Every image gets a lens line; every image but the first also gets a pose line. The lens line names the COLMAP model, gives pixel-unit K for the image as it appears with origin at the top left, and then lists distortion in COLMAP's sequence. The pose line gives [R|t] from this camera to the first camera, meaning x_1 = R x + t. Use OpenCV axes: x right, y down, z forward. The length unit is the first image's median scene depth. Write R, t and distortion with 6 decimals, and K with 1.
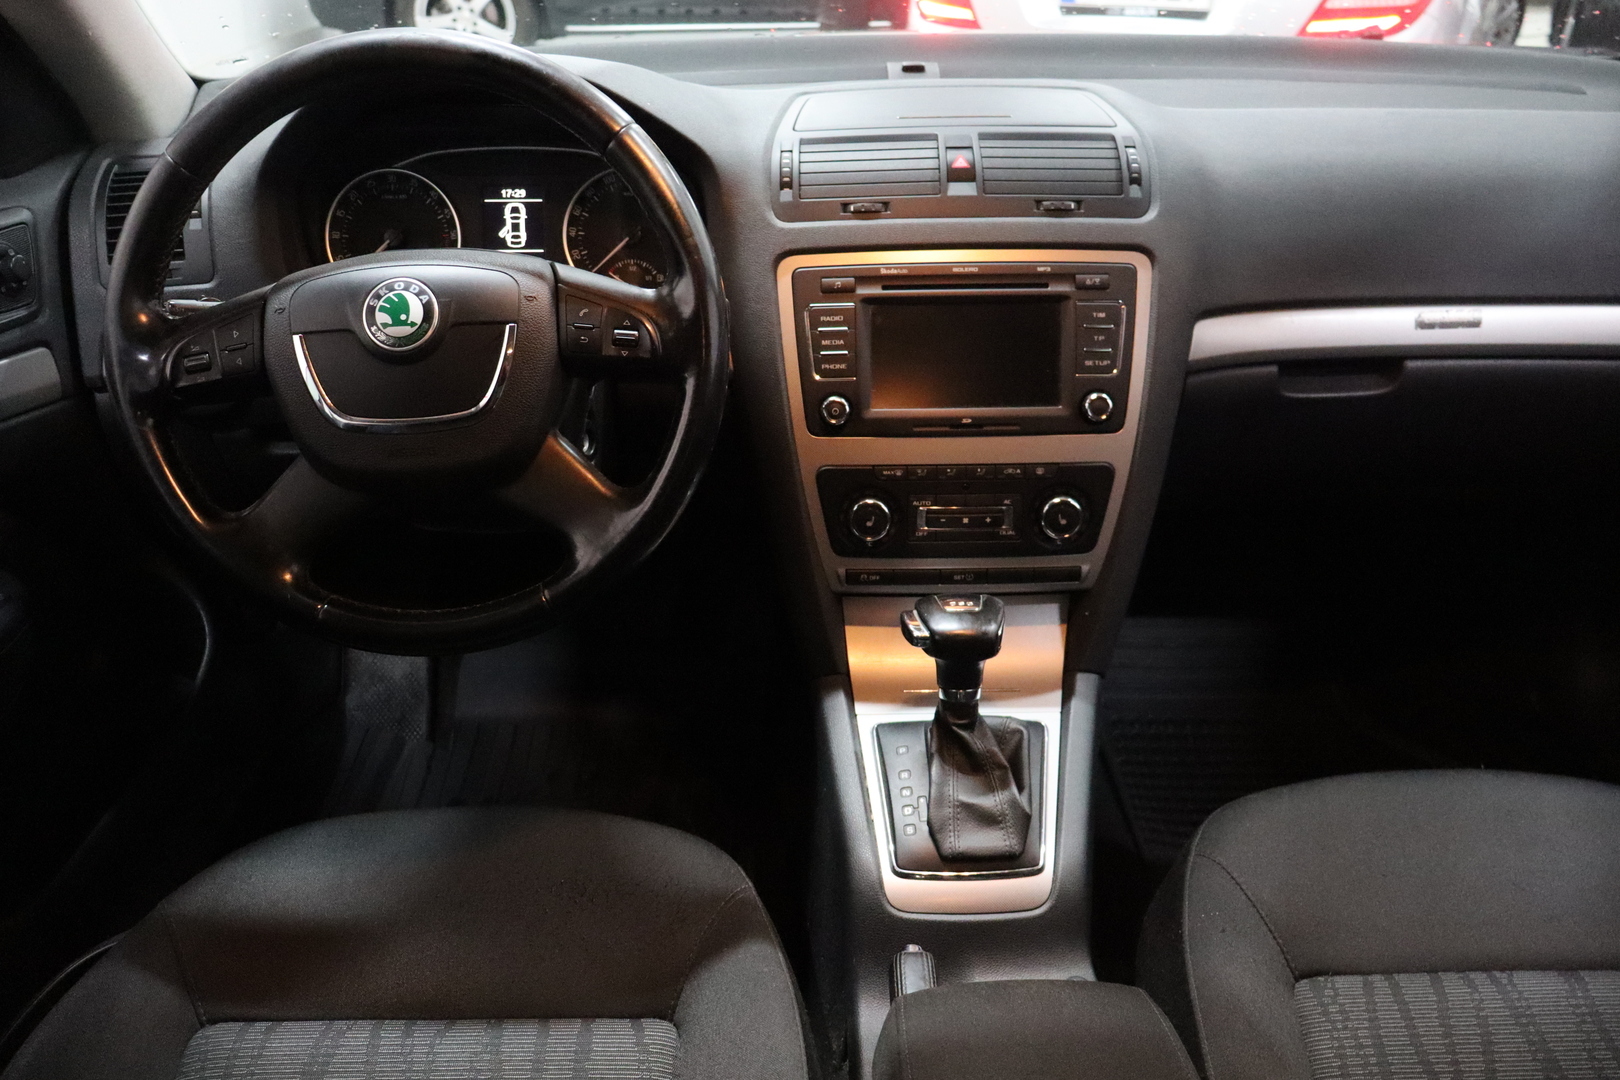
lens RADIAL K [[1474.1, 0, 817.8], [0, 1474.1, 532.6], [0, 0, 1]] dist [0.120492, -0.079773]
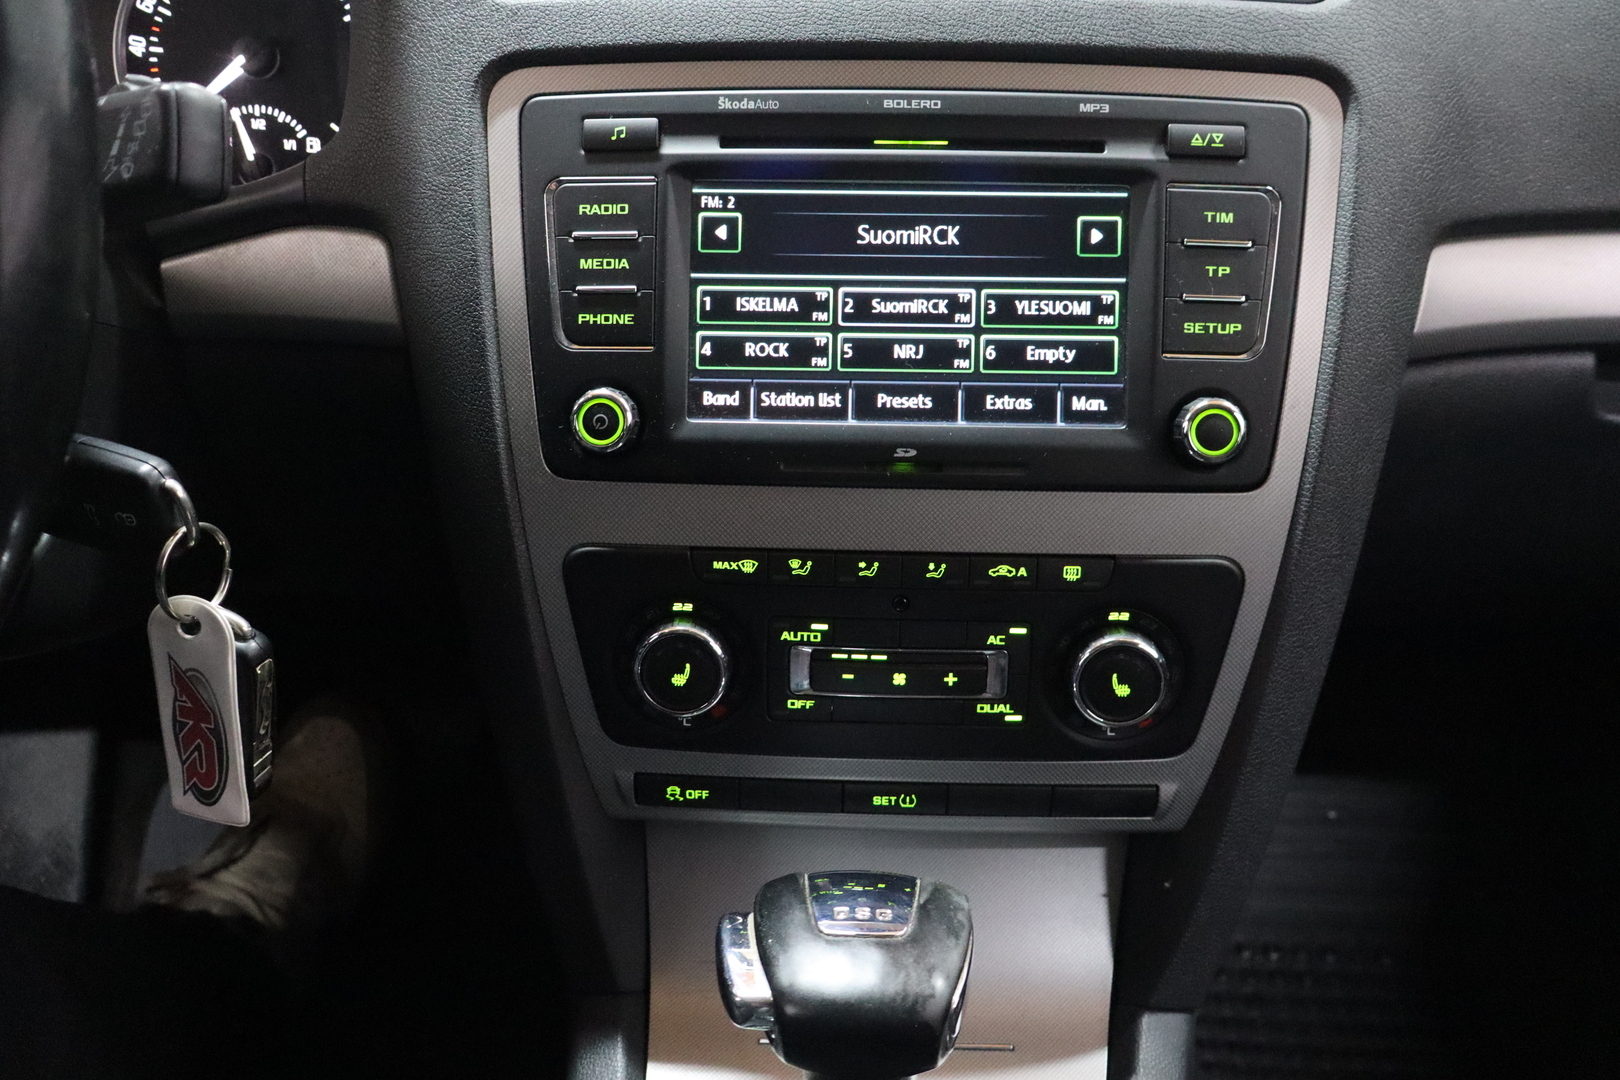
lens RADIAL K [[1474.1, 0, 797.0], [0, 1474.1, 536.1], [0, 0, 1]] dist [0.120492, -0.079773]
pose [[0.998940, 0.031546, -0.033527, 0.083810], [-0.032053, 0.999378, -0.014695, -0.043503], [0.033043, 0.015755, 0.999330, 0.560765]]
